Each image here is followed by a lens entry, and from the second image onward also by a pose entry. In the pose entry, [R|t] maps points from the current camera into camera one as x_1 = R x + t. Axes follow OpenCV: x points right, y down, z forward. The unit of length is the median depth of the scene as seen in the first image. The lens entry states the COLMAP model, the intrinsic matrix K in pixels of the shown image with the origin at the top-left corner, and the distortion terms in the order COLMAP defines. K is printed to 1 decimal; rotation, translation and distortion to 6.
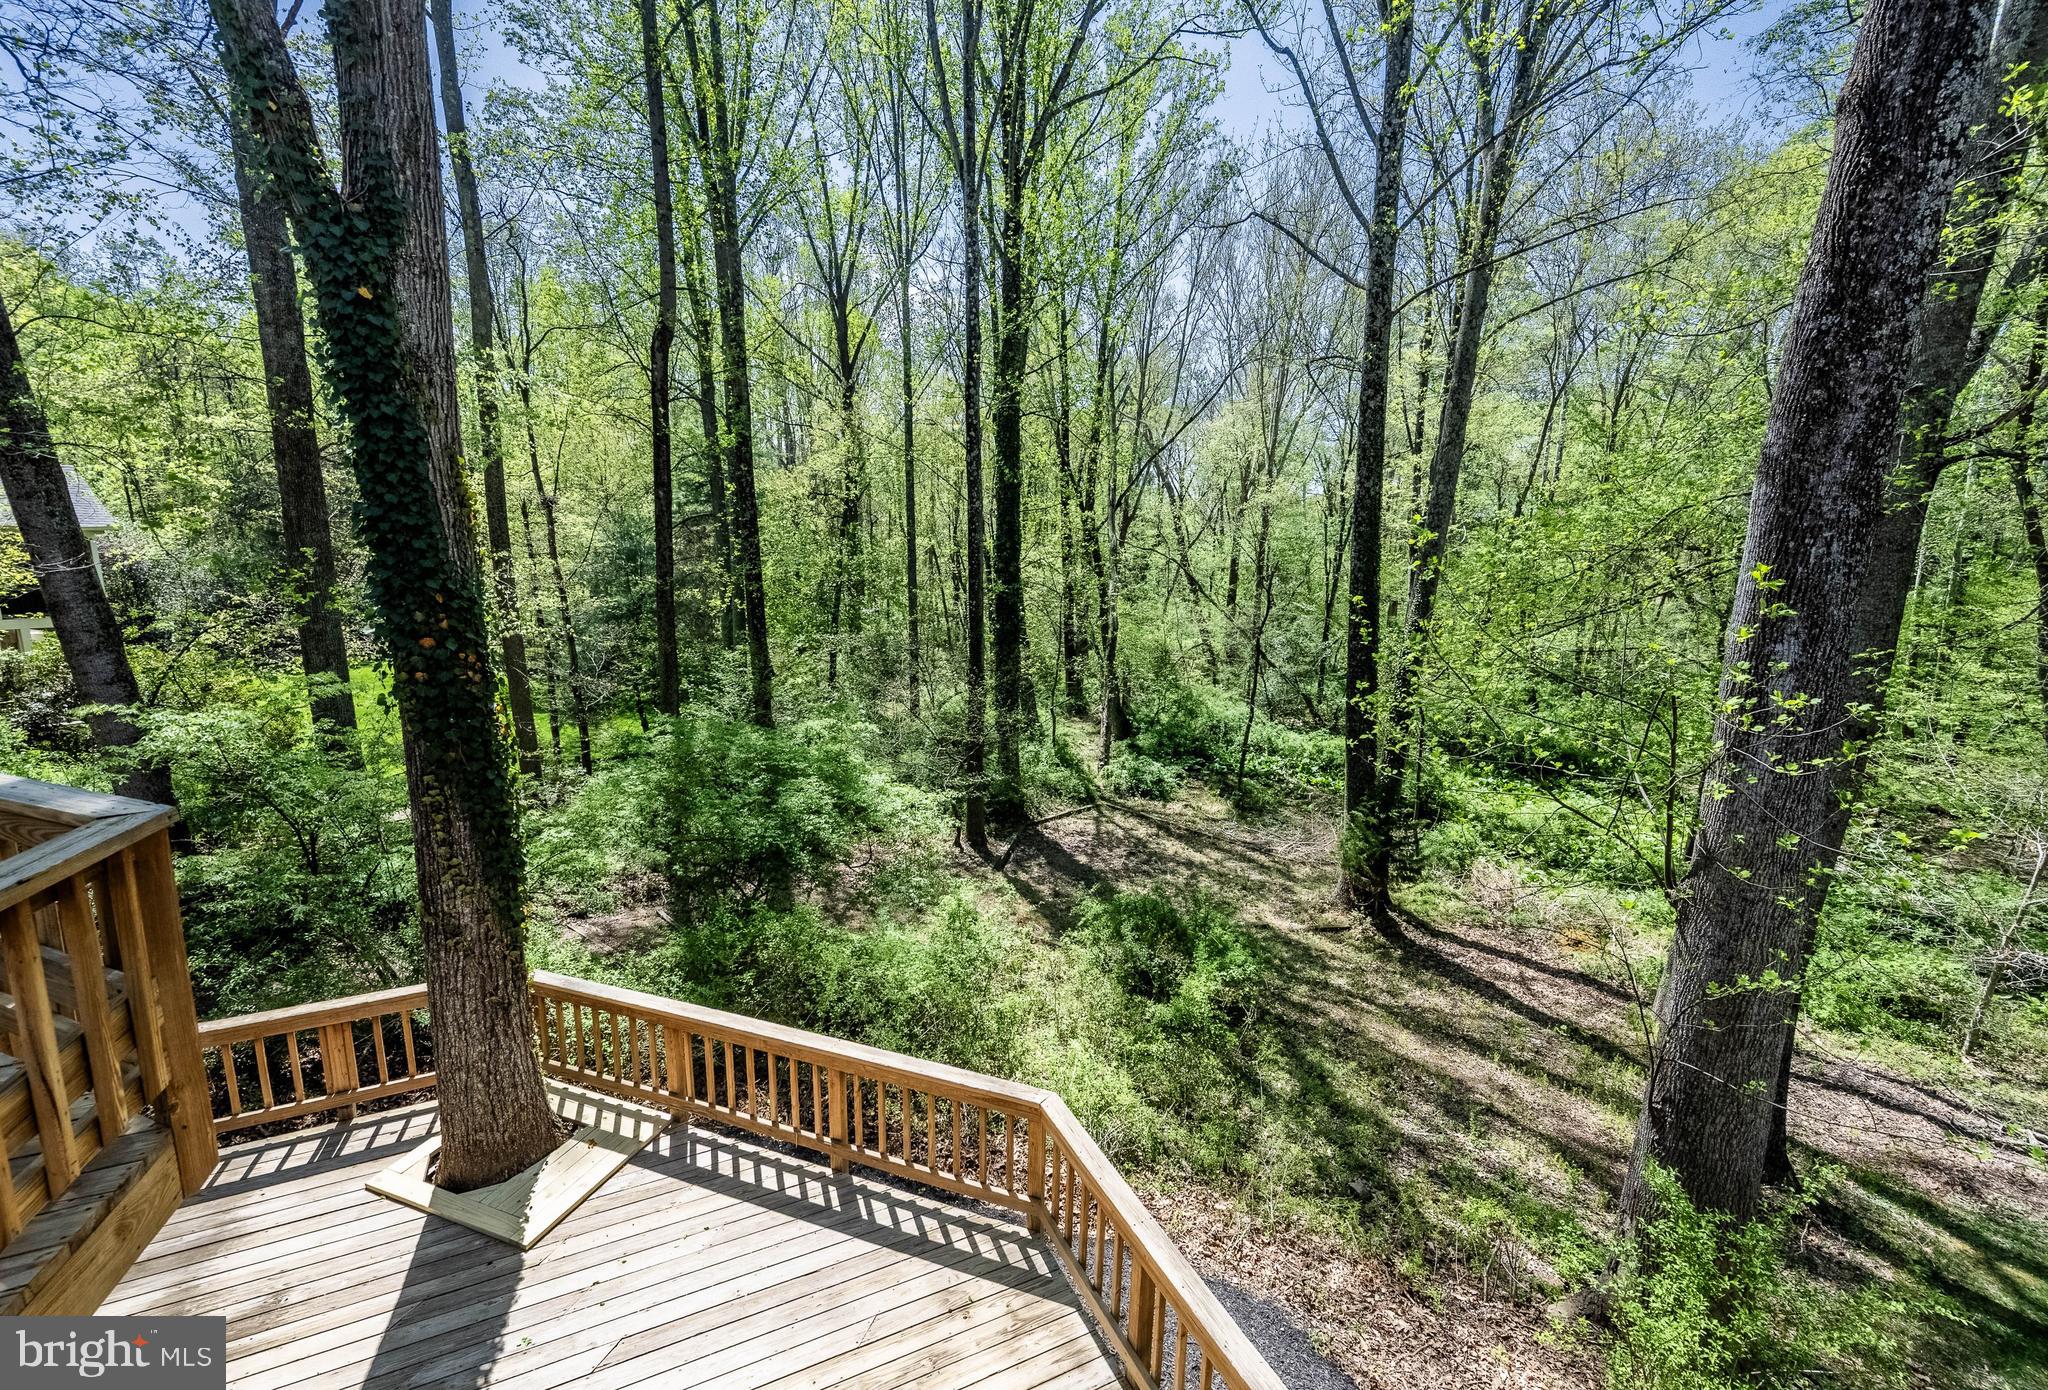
lens RADIAL K [[856.7, 0, 1017.5], [0, 856.7, 702.4], [0, 0, 1]] dist [-0.001902, -0.000442]
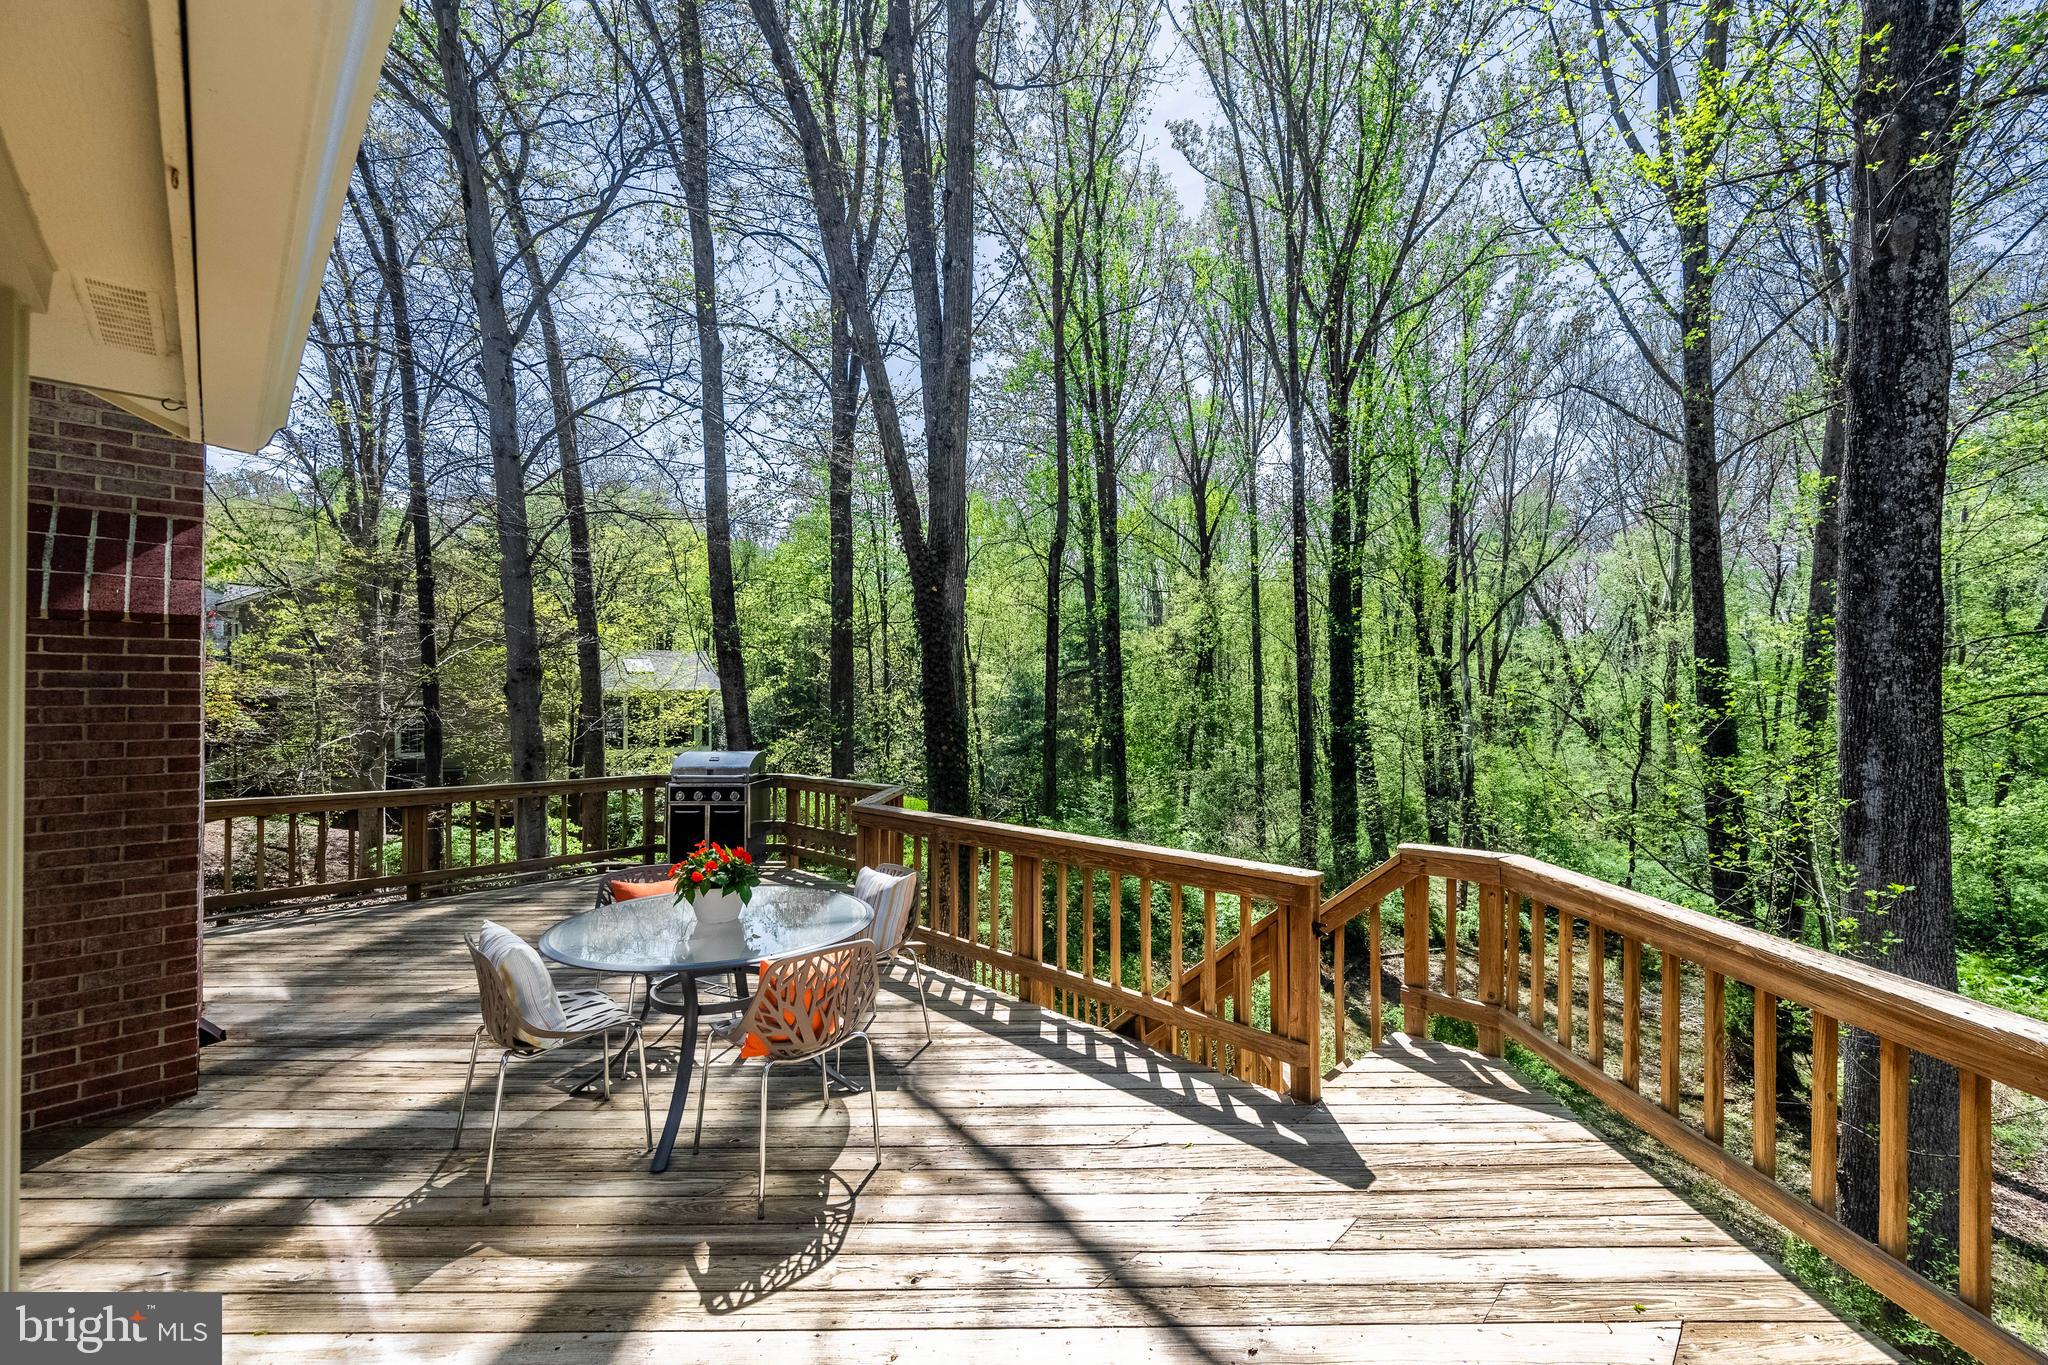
lens RADIAL K [[834.8, 0, 1024.0], [0, 834.8, 682.5], [0, 0, 1]] dist [0.000700, 0.000140]
pose [[0.914717, -0.022034, -0.403494, 0.040093], [-0.055338, 0.982275, -0.179091, 0.017094], [0.400288, 0.186146, 0.897284, -0.103821]]
